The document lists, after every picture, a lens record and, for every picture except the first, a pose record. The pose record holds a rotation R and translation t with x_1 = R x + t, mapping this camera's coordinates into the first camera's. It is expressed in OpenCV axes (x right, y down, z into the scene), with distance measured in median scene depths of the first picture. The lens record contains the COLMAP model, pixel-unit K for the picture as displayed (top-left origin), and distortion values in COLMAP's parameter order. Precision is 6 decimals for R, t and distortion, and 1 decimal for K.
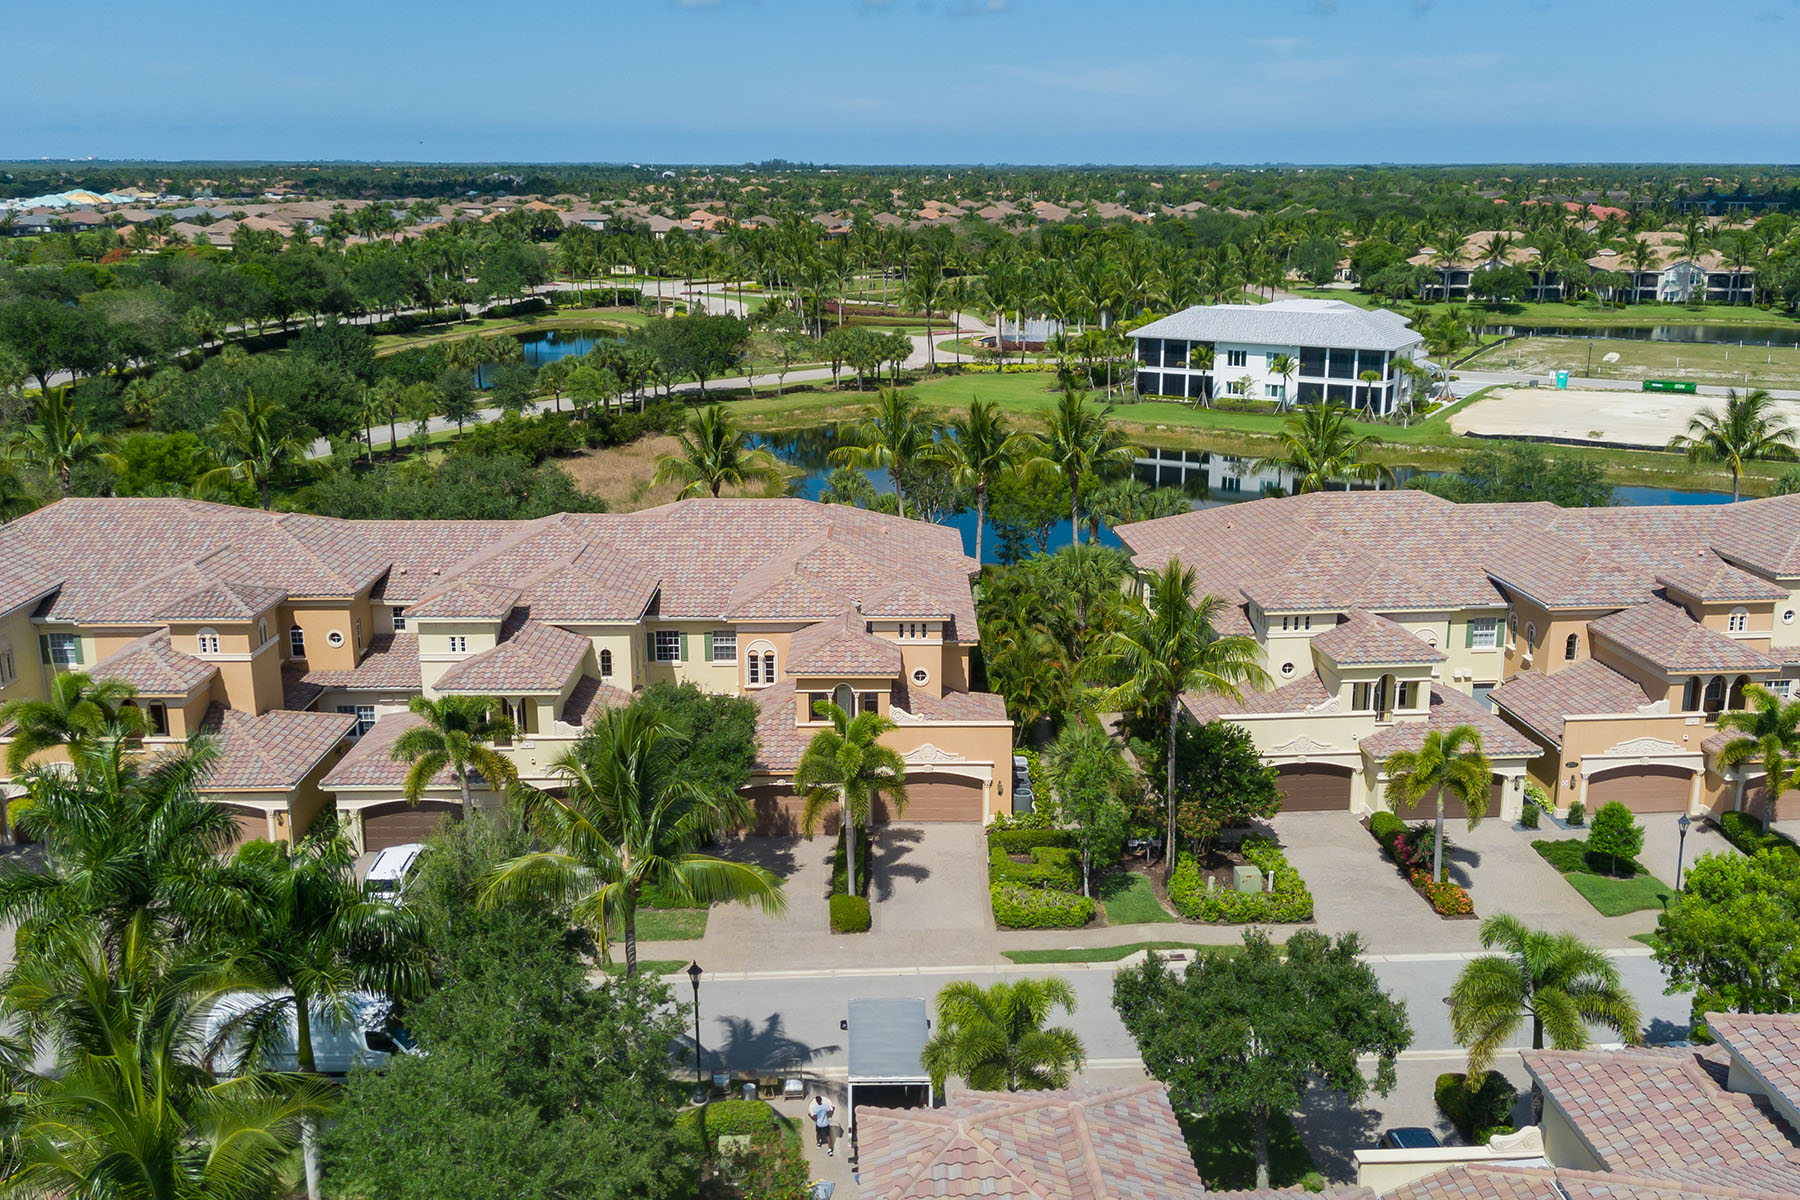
lens RADIAL K [[1610.9, 0, 900.0], [0, 1610.9, 600.0], [0, 0, 1]] dist [0.097789, -0.141885]
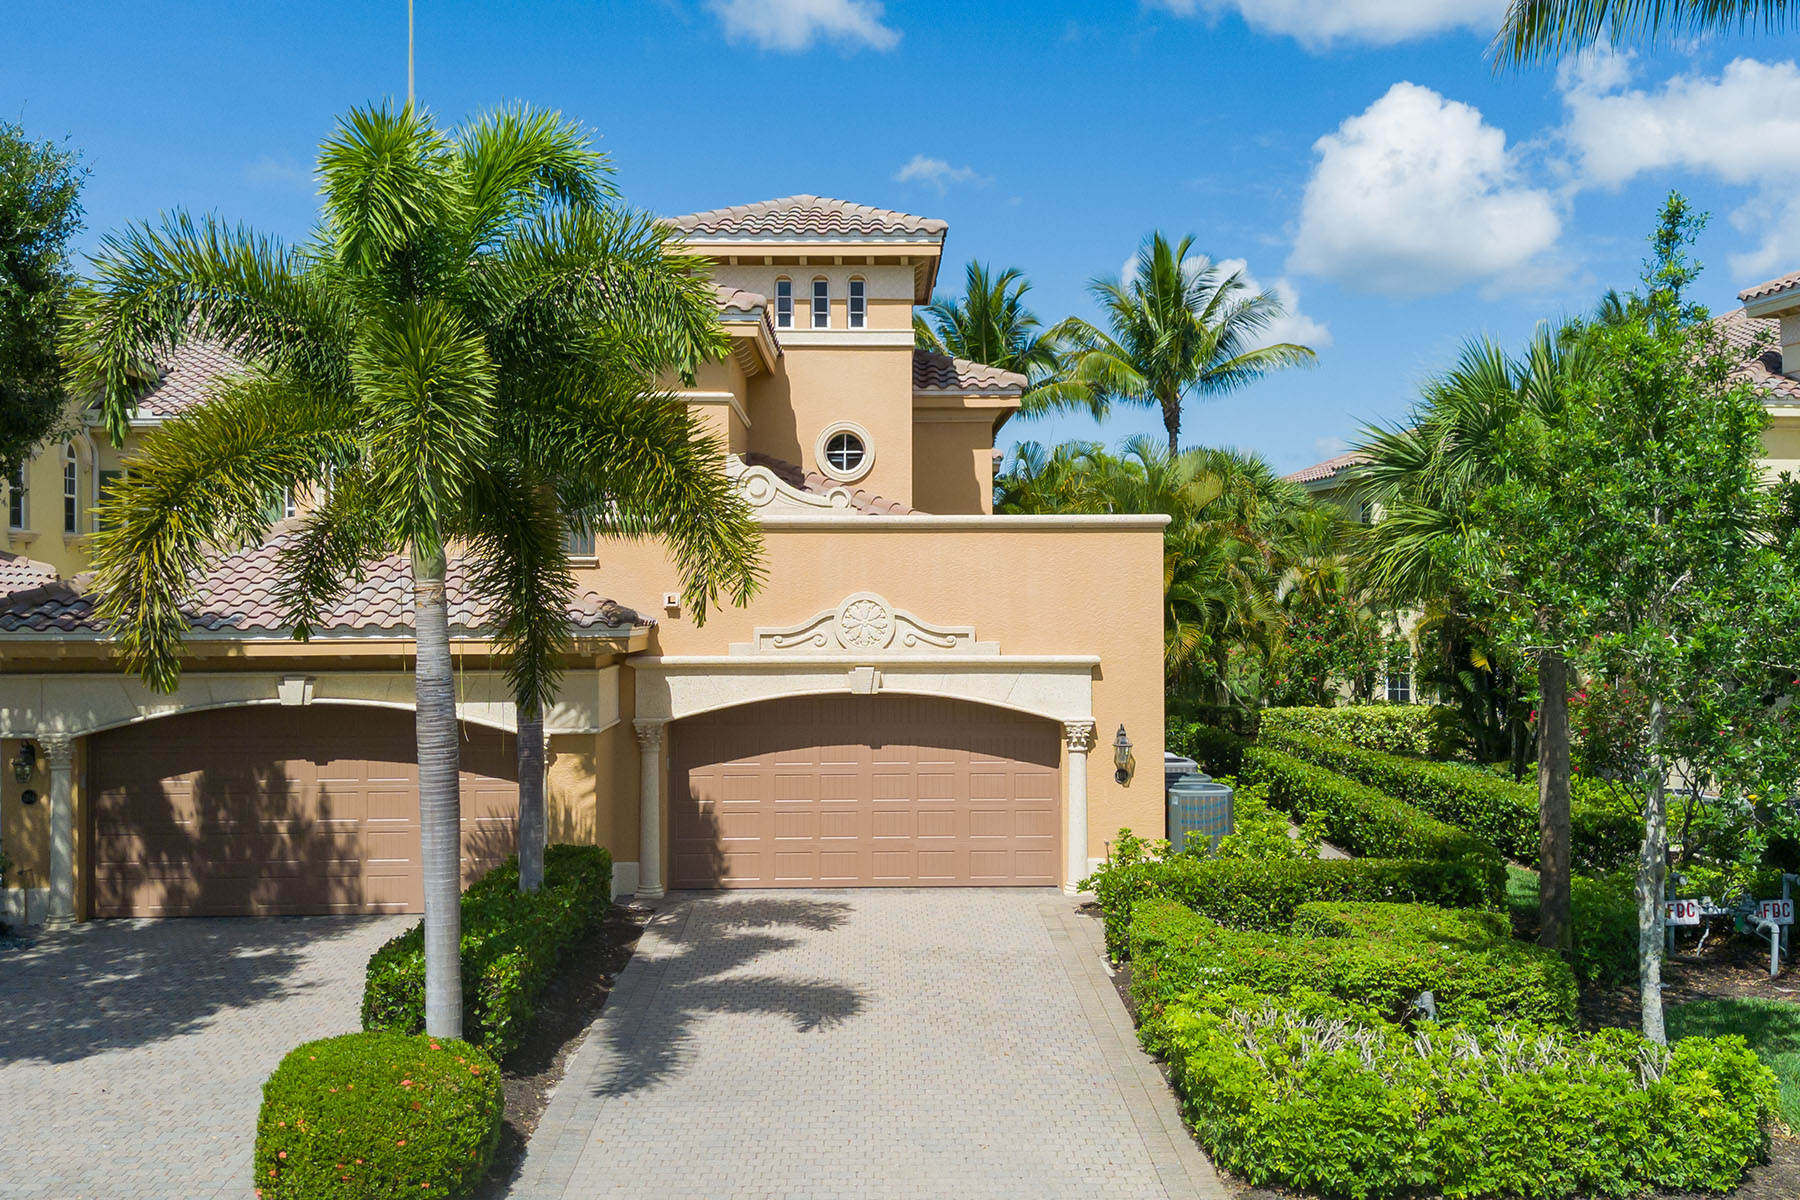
lens RADIAL K [[1679.4, 0, 900.0], [0, 1679.4, 600.0], [0, 0, 1]] dist [0.080411, -0.166662]
pose [[0.999869, 0.000427, 0.016207, 0.017297], [0.003490, 0.970552, -0.240866, 0.149779], [-0.015832, 0.240891, 0.970423, 0.660624]]
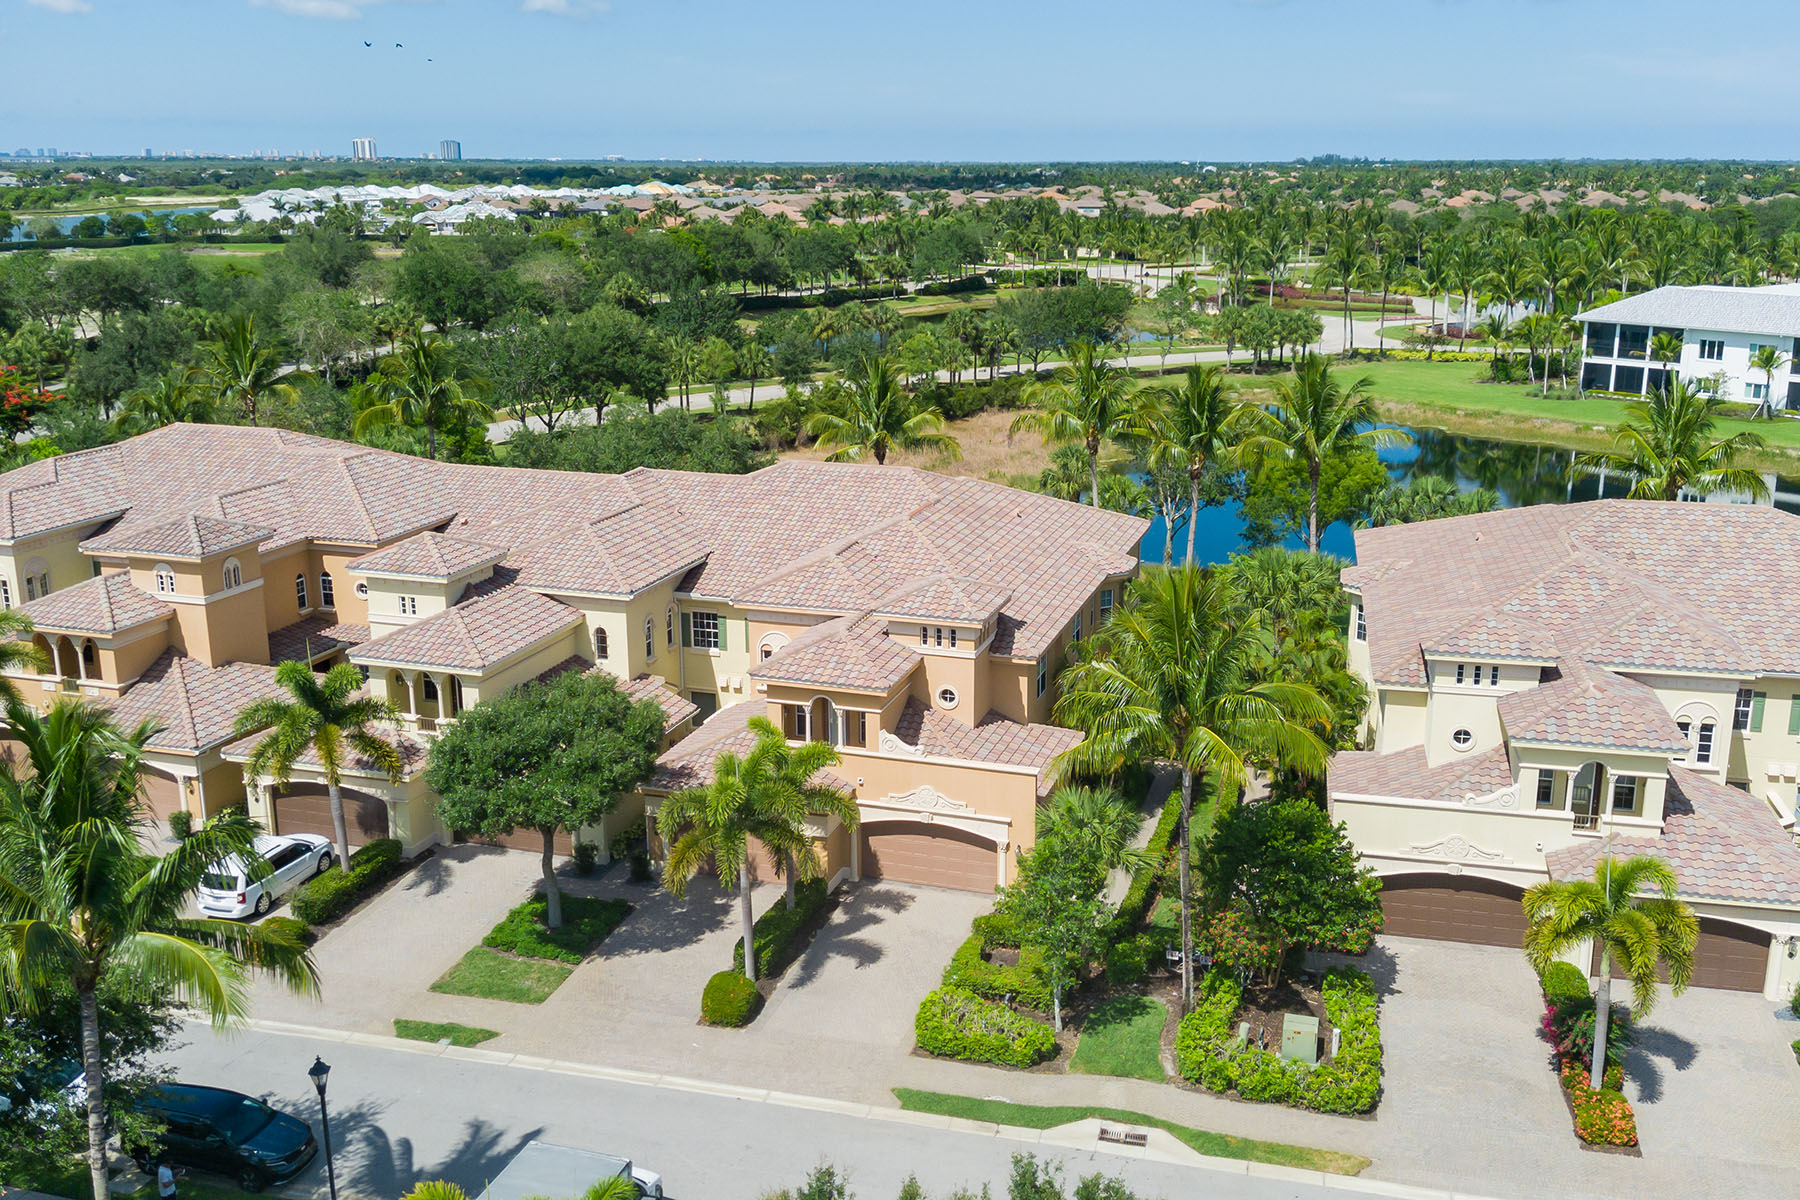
lens RADIAL K [[1610.9, 0, 900.0], [0, 1610.9, 600.0], [0, 0, 1]] dist [0.097789, -0.141885]
pose [[0.950937, 0.081368, -0.298492, 0.209239], [-0.080185, 0.996648, 0.016227, -0.009293], [0.298812, 0.008504, 0.954274, 0.242868]]
